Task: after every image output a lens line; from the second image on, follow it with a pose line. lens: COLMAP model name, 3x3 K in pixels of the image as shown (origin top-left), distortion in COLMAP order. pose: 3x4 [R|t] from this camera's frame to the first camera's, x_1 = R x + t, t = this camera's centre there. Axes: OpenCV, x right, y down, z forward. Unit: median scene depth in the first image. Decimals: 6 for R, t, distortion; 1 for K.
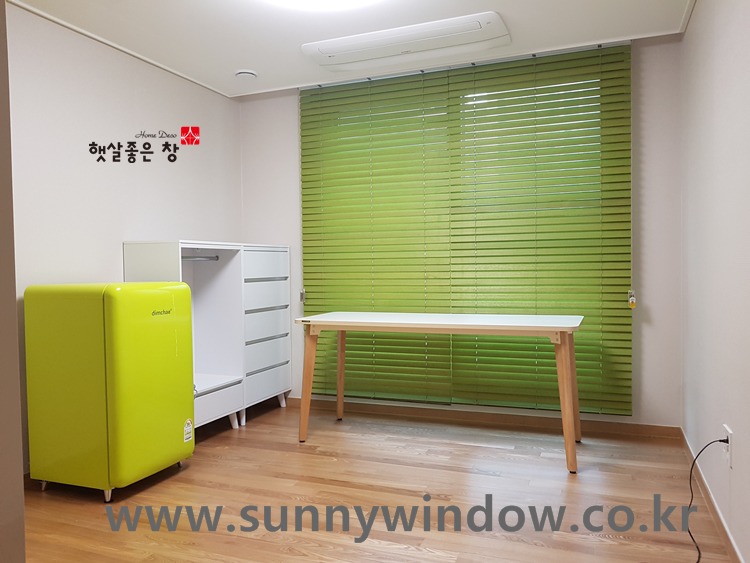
lens RADIAL K [[583.1, 0, 375.0], [0, 583.1, 281.5], [0, 0, 1]] dist [-0.004016, 0.000113]
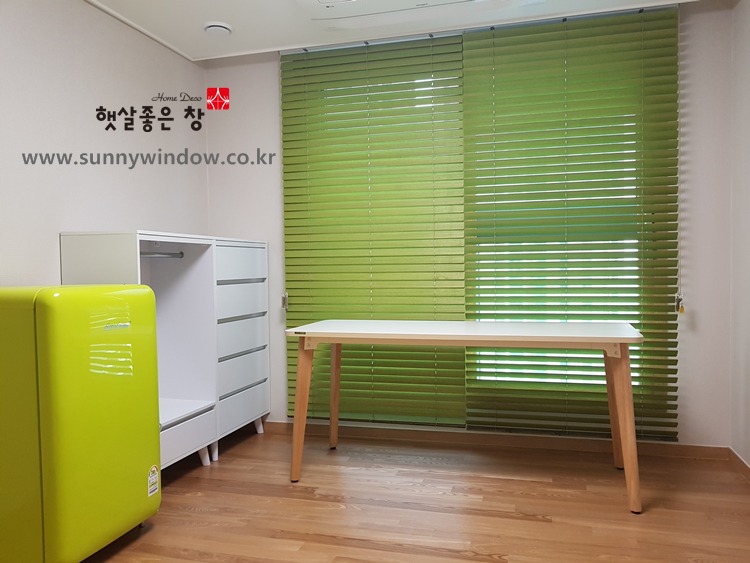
lens RADIAL K [[566.2, 0, 375.0], [0, 566.2, 281.5], [0, 0, 1]] dist [0.005468, -0.001125]
pose [[0.992889, -0.002790, 0.119011, -0.099111], [0.002988, 0.999994, -0.001483, -0.001416], [-0.119007, 0.001828, 0.992892, 0.189806]]
